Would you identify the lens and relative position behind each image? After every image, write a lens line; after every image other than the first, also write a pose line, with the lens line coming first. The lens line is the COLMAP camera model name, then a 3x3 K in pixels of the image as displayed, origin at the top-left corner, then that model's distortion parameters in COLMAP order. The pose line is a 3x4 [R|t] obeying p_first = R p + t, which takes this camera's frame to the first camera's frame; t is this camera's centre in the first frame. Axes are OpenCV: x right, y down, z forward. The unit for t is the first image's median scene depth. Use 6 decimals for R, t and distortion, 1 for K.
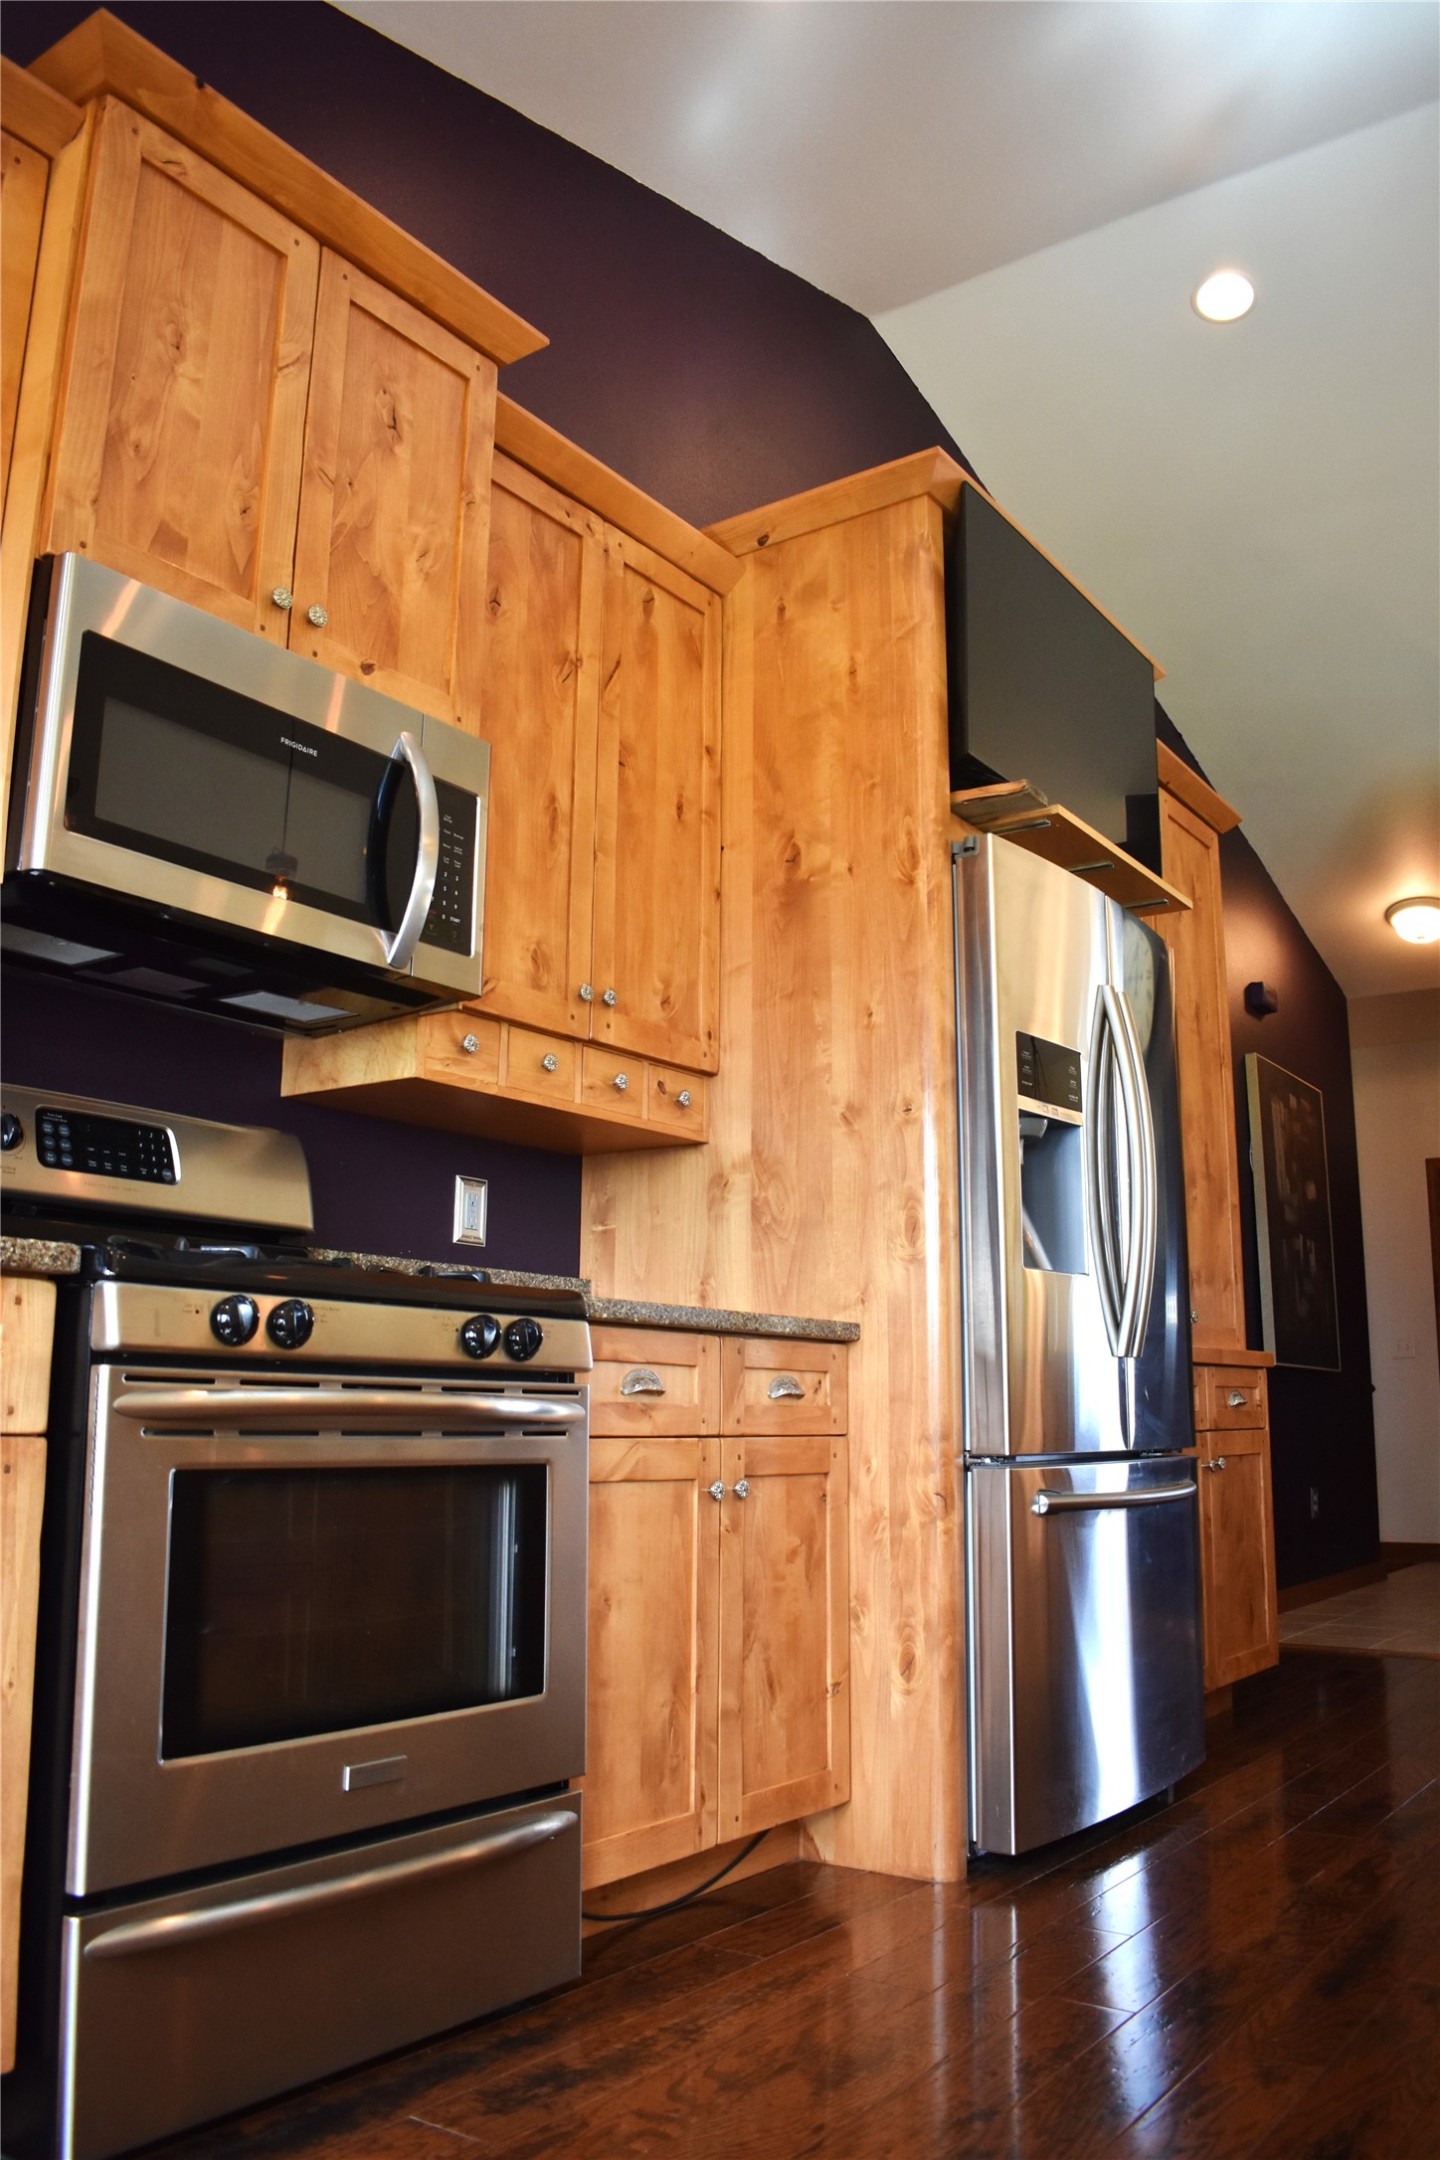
lens RADIAL K [[1691.9, 0, 733.7], [0, 1691.9, 1089.6], [0, 0, 1]] dist [-0.098947, 0.020762]
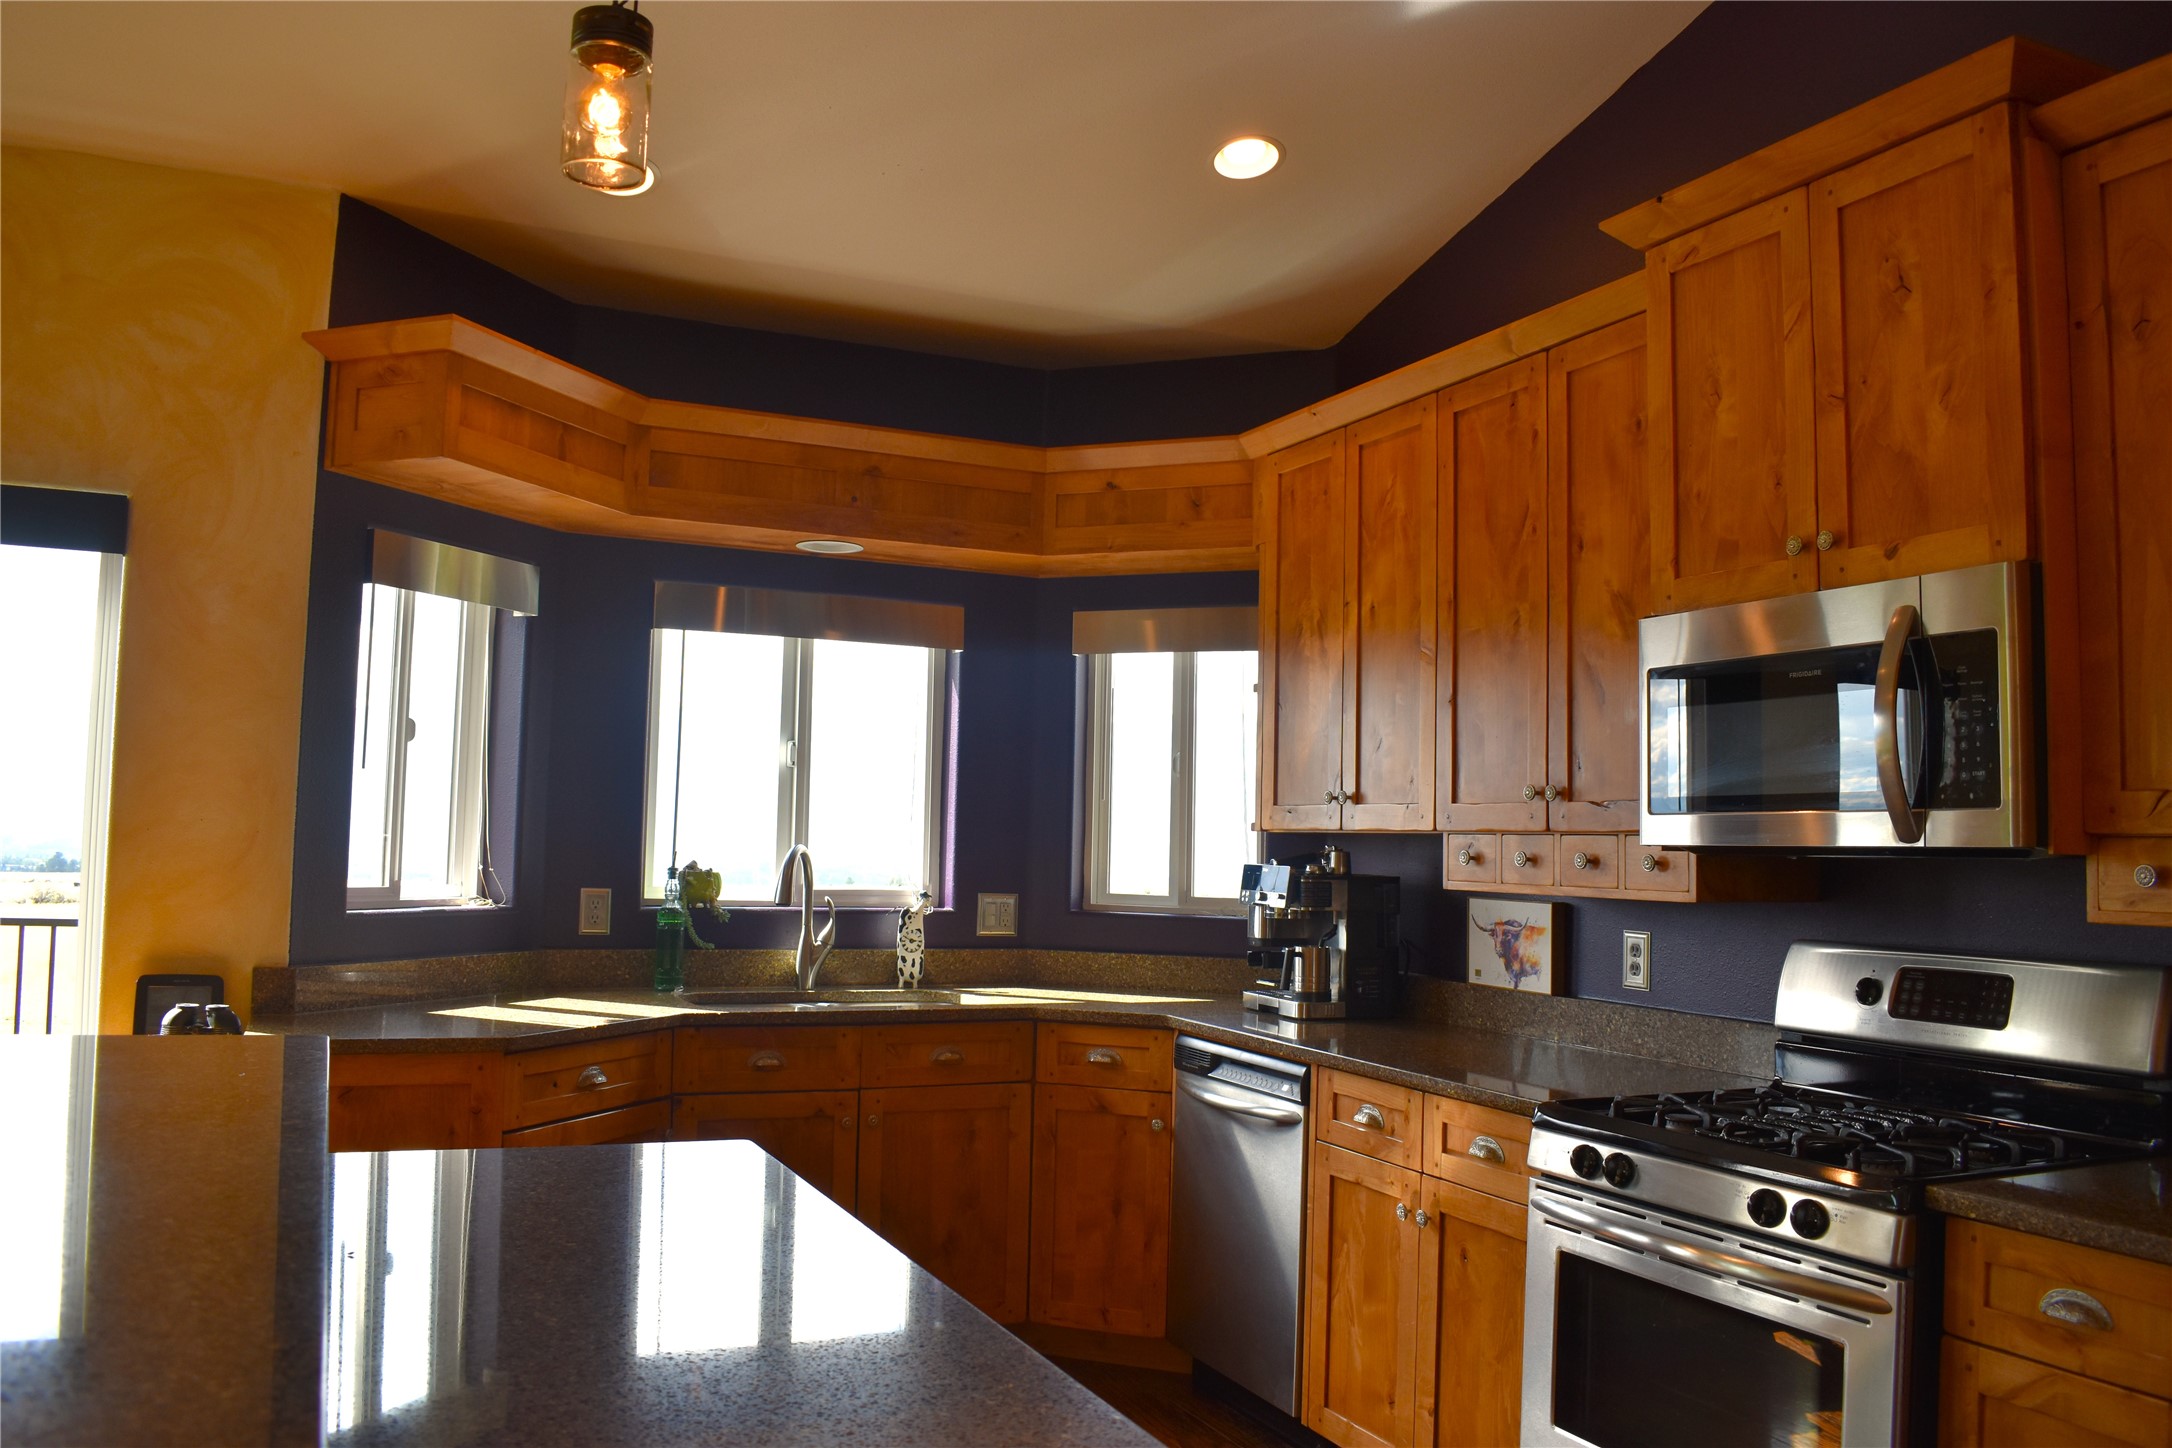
lens RADIAL K [[1701.3, 0, 1086.0], [0, 1701.3, 724.0], [0, 0, 1]] dist [-0.098947, 0.020762]
pose [[-0.511802, -0.075899, -0.855744, 0.781476], [0.136787, 0.976183, -0.168391, -0.033812], [0.848144, -0.203238, -0.489231, 0.896280]]
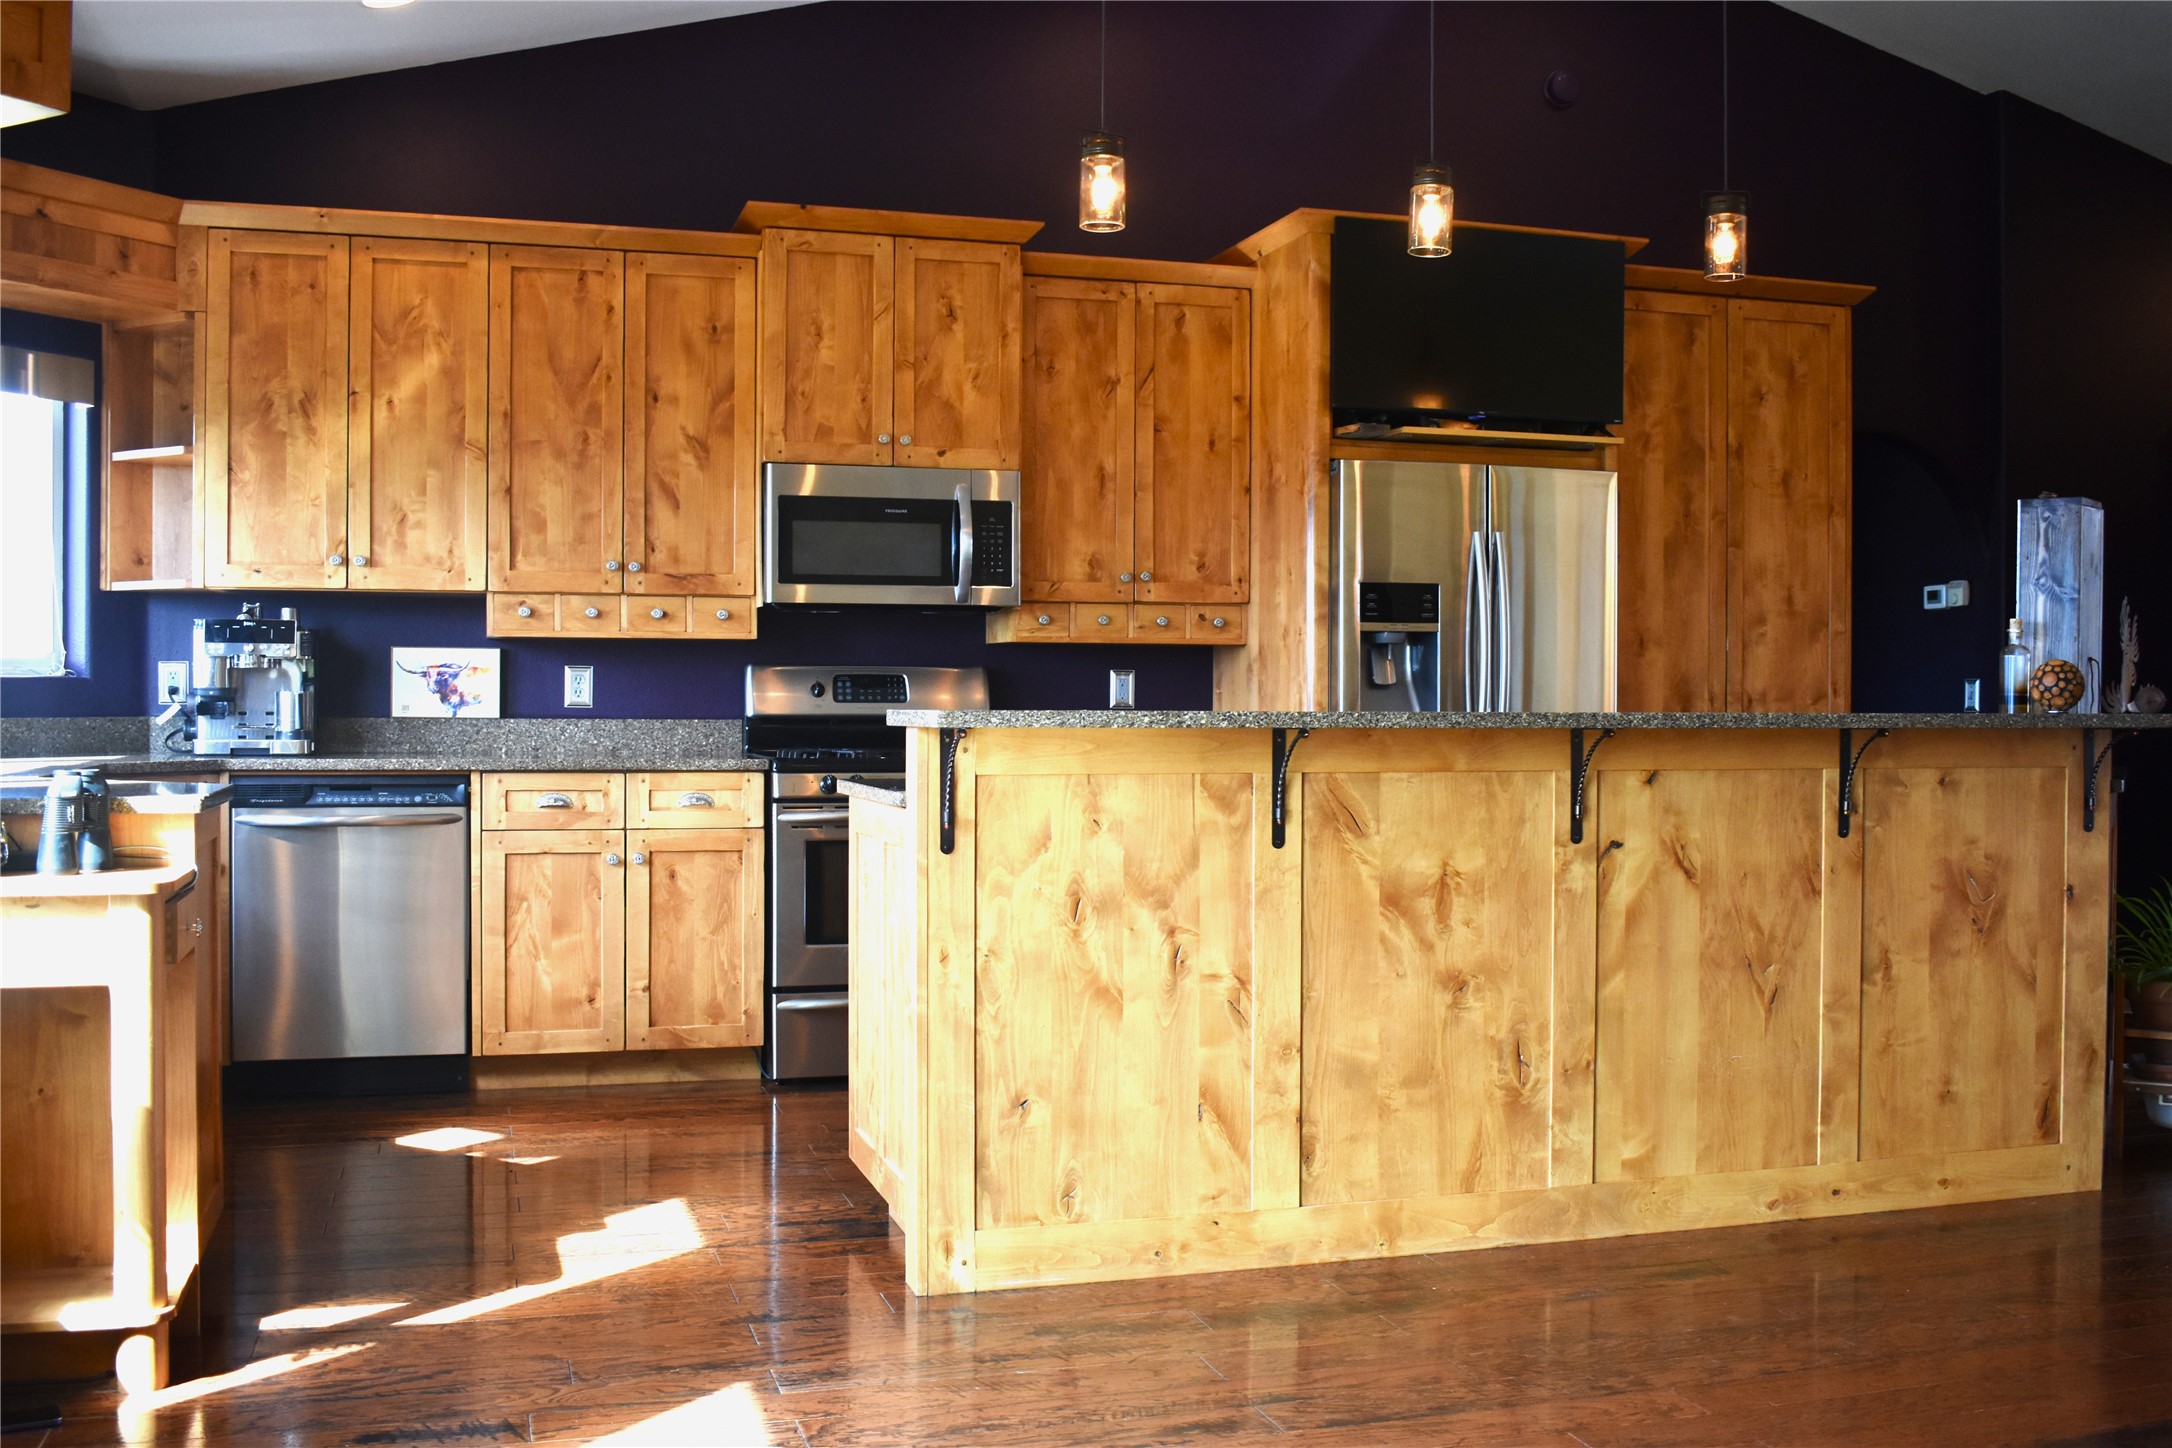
lens RADIAL K [[2077.0, 0, 1086.0], [0, 2077.0, 724.0], [0, 0, 1]] dist [-0.018535, -0.117684]
pose [[0.786104, 0.006805, -0.618057, 1.253549], [0.116969, 0.980233, 0.159565, -0.263388], [0.606926, -0.197728, 0.769769, -0.763597]]
